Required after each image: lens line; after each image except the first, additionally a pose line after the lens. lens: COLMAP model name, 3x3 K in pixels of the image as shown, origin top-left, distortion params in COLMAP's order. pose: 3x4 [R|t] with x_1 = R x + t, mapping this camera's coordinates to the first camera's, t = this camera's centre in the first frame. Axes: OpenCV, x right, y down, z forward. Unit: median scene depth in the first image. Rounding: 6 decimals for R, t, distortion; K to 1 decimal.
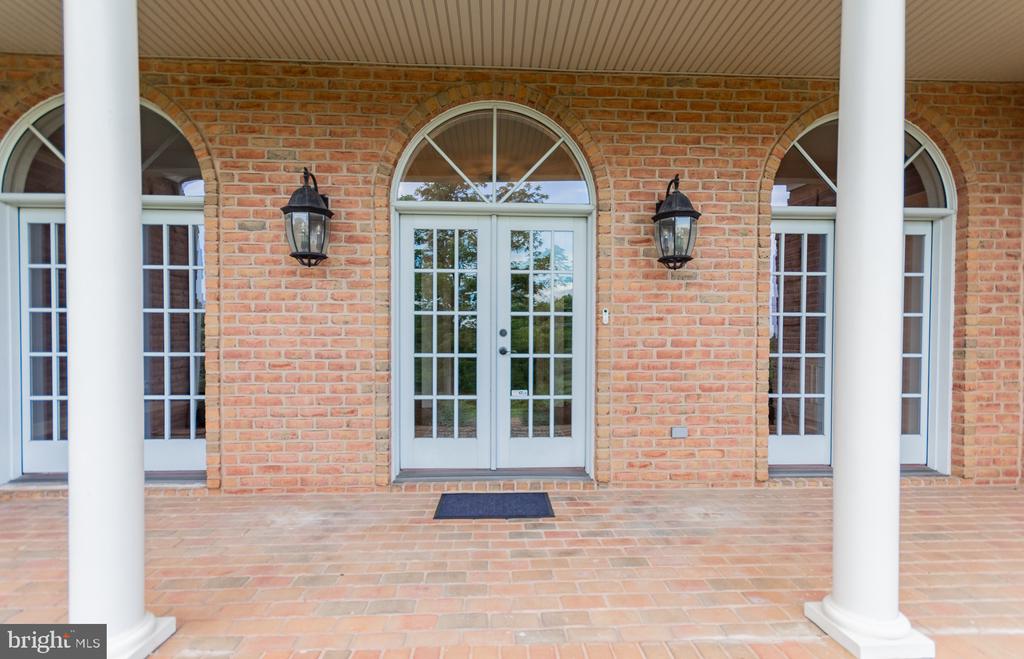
lens RADIAL K [[450.9, 0, 514.2], [0, 450.9, 341.2], [0, 0, 1]] dist [0.008418, -0.000115]
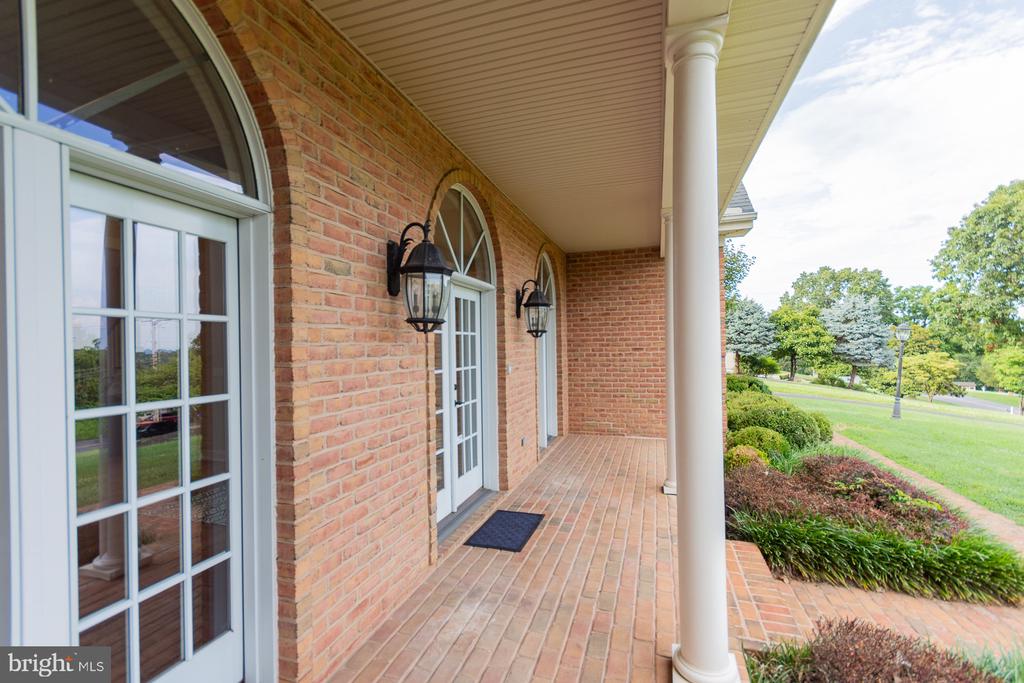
lens RADIAL K [[453.1, 0, 514.0], [0, 453.1, 345.0], [0, 0, 1]] dist [0.006952, -0.000276]
pose [[0.347263, -0.006661, 0.937744, -1.133956], [0.029948, 0.999543, -0.003990, -0.126546], [-0.937289, 0.029469, 0.347304, 0.512048]]
